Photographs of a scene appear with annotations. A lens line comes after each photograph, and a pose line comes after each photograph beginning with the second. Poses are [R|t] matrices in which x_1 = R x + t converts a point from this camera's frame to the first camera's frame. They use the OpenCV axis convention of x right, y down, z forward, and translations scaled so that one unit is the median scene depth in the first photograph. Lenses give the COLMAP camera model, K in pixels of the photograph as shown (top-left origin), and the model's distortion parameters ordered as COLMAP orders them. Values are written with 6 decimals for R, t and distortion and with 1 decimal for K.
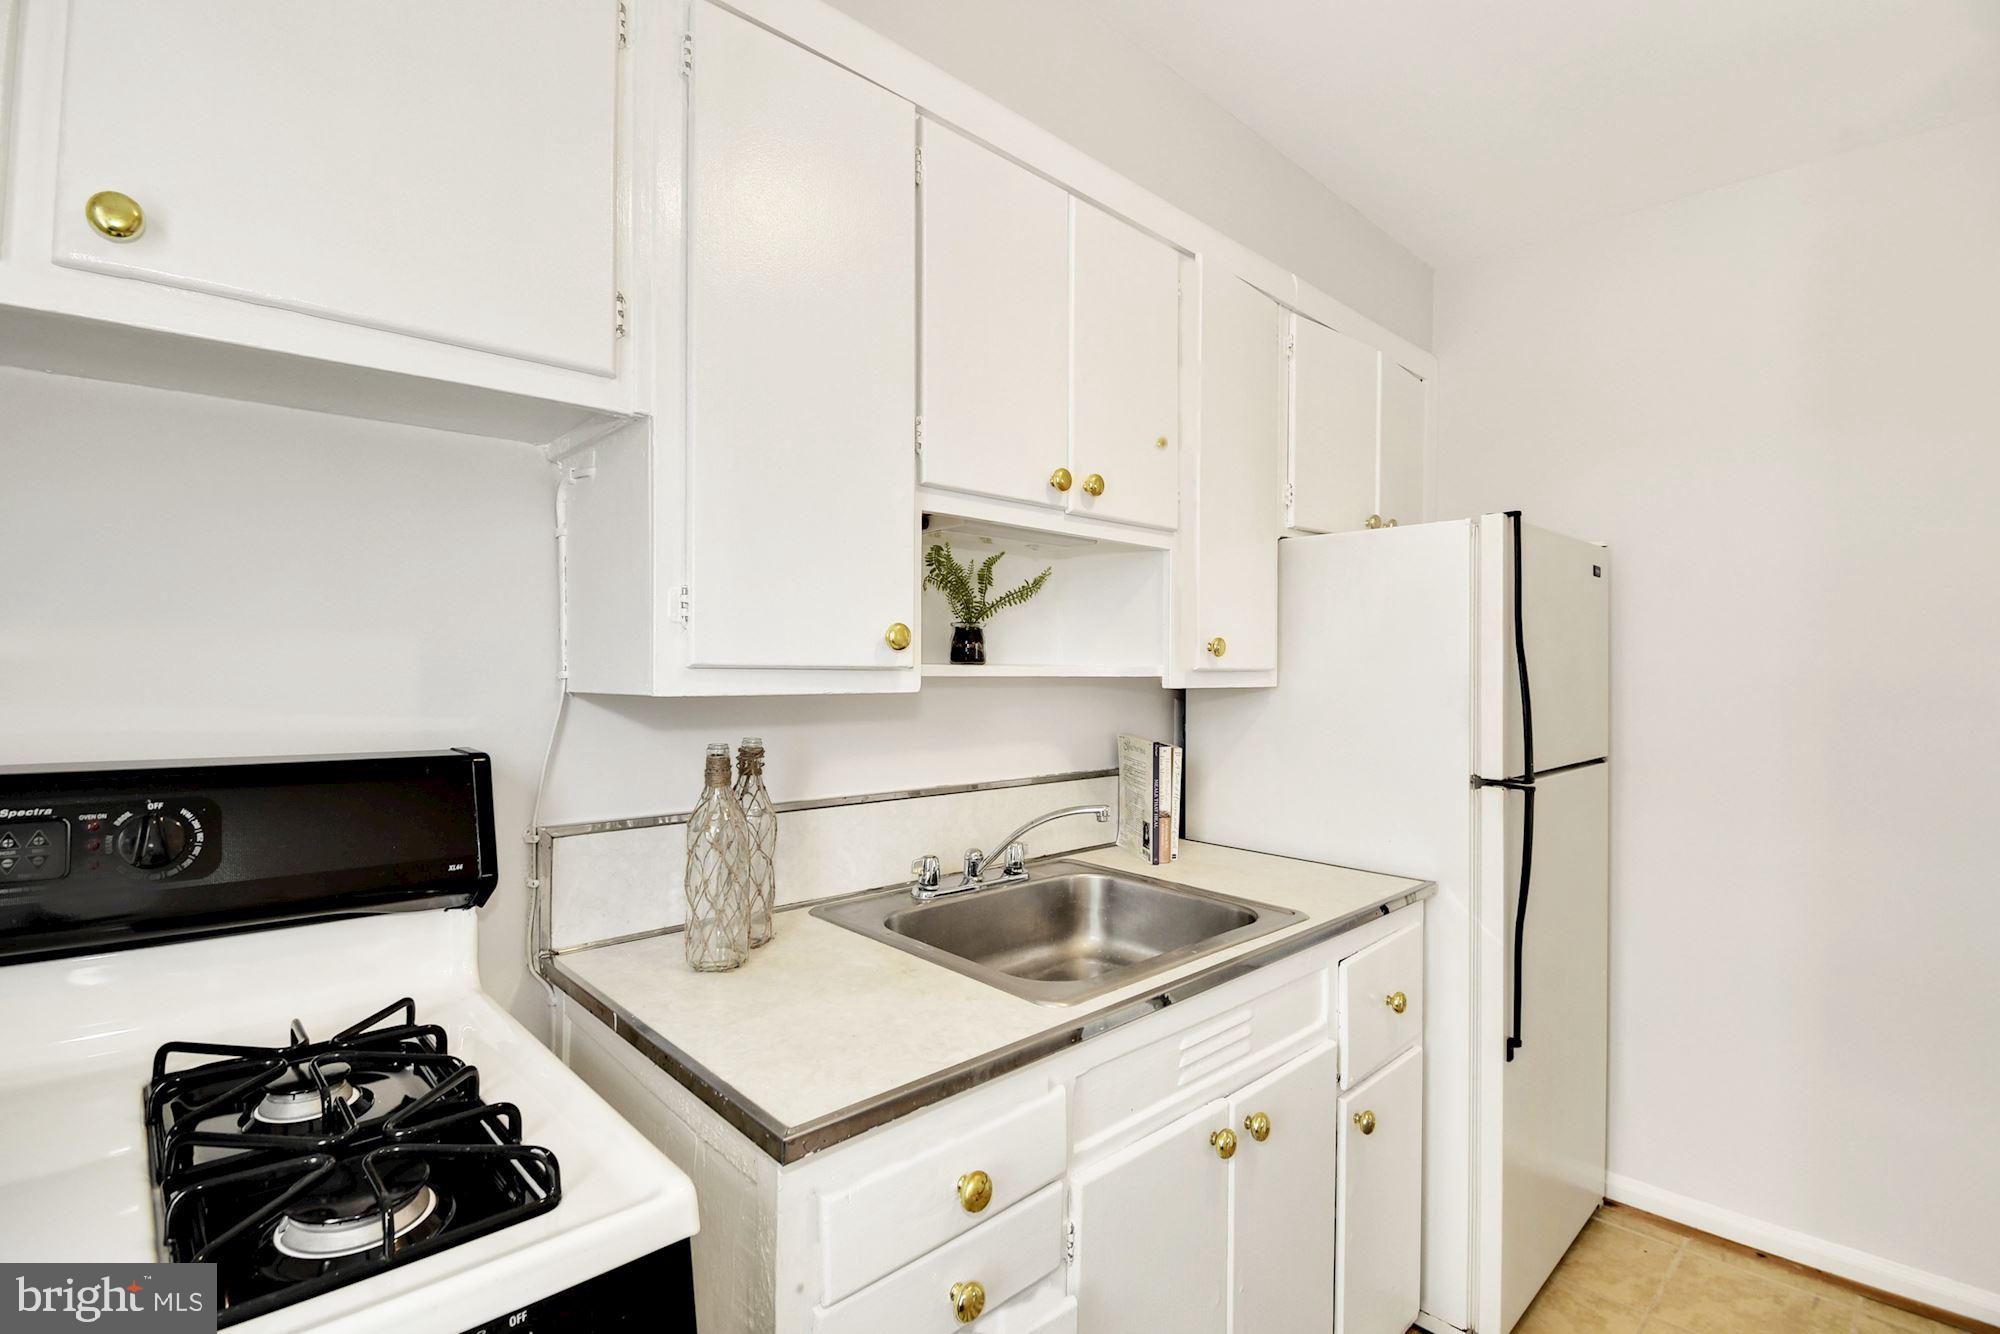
lens RADIAL K [[903.2, 0, 1012.8], [0, 903.2, 666.2], [0, 0, 1]] dist [0.000647, -0.000366]
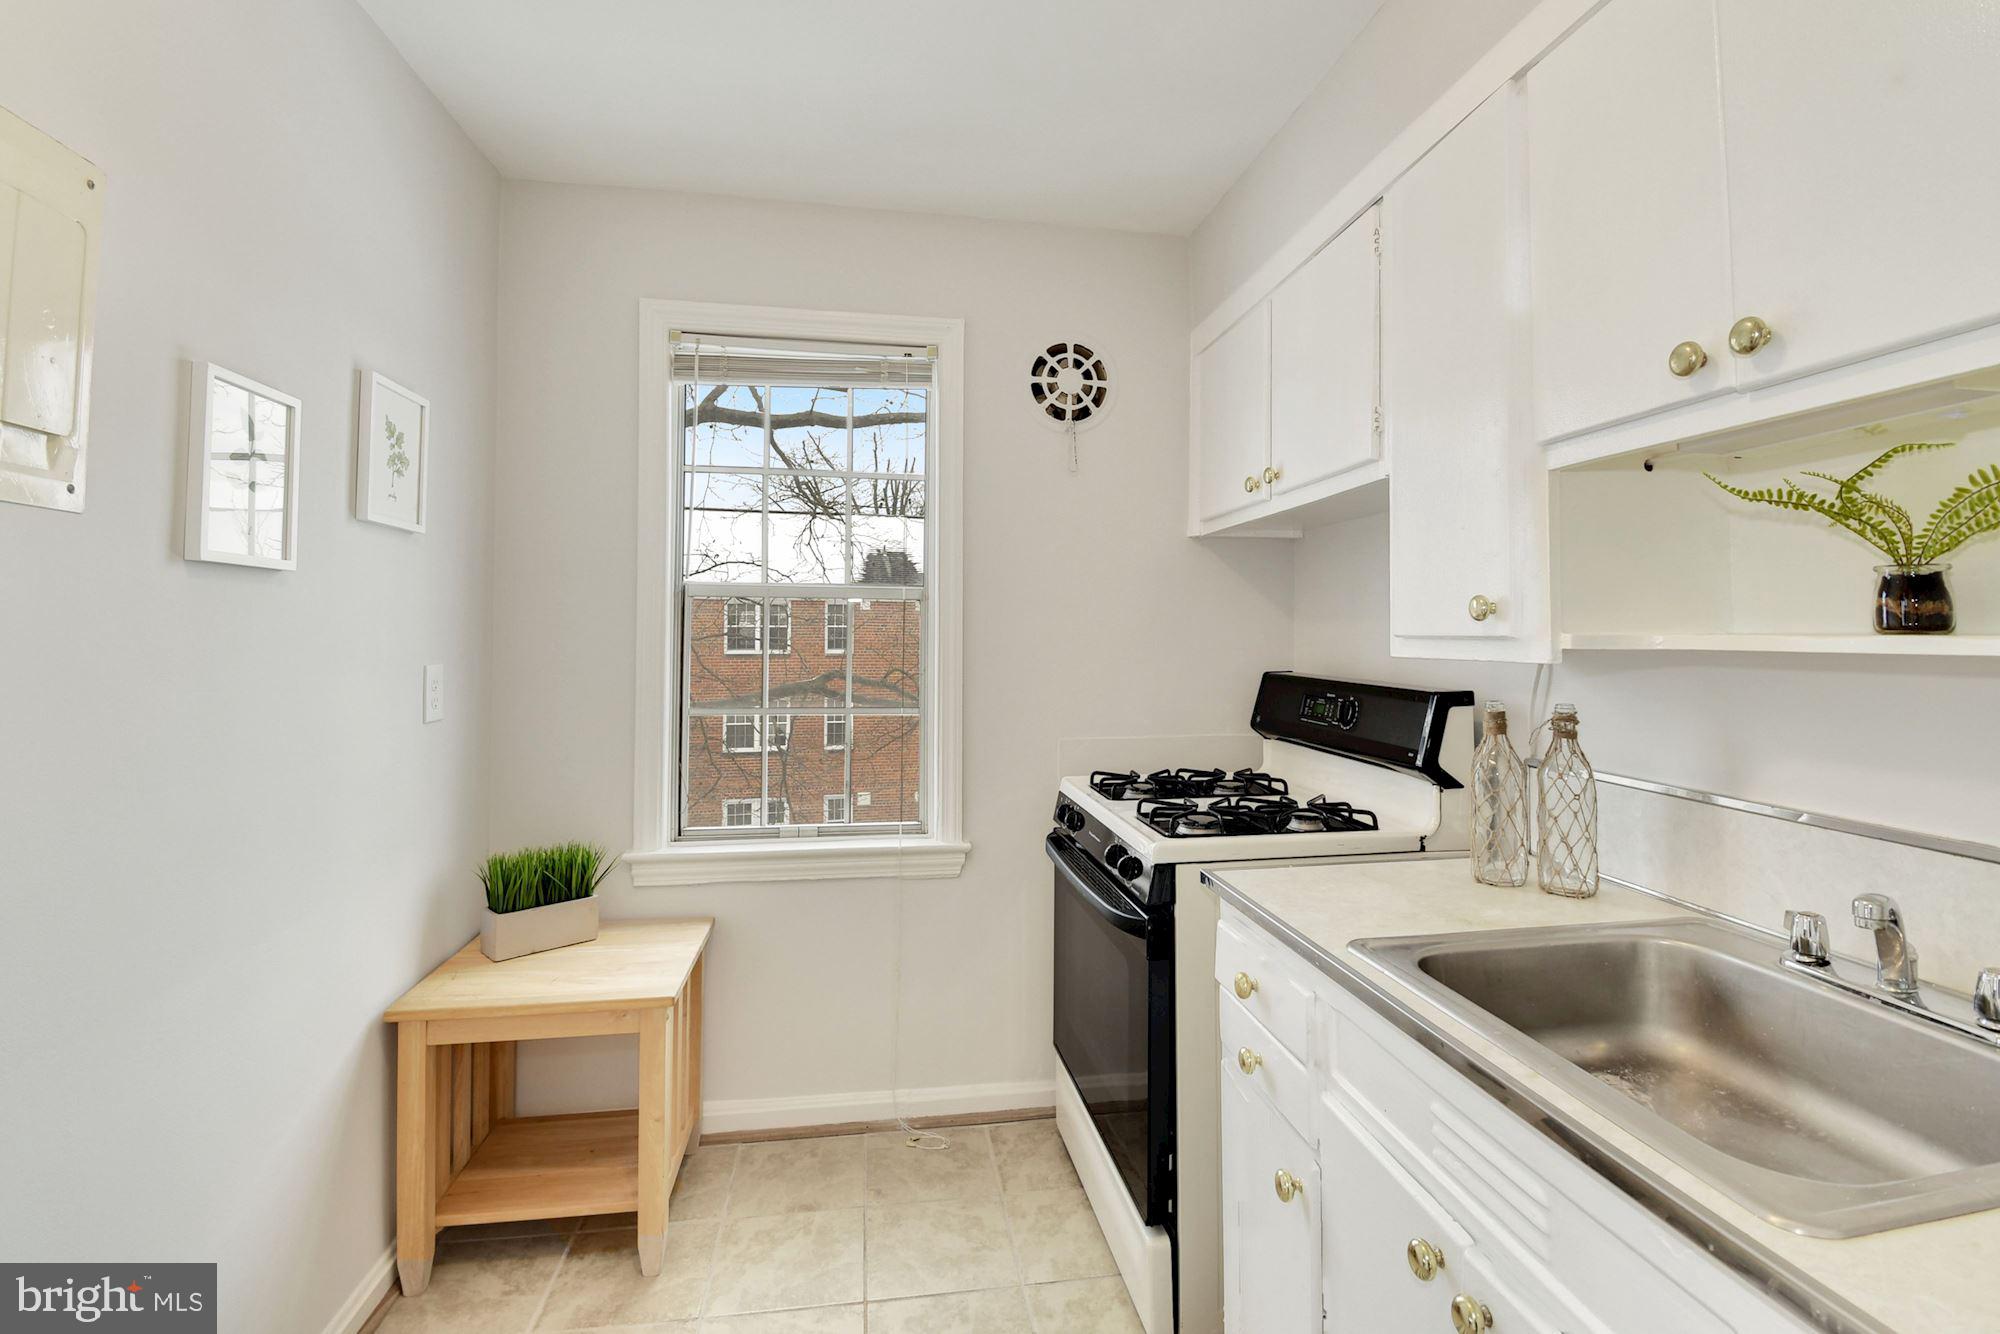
lens RADIAL K [[903.2, 0, 1012.8], [0, 903.2, 666.2], [0, 0, 1]] dist [0.000647, -0.000366]
pose [[-0.557843, 0.020110, -0.829703, 0.820447], [-0.006216, 0.999577, 0.028407, 0.005861], [0.829923, 0.021004, -0.557482, 0.877690]]
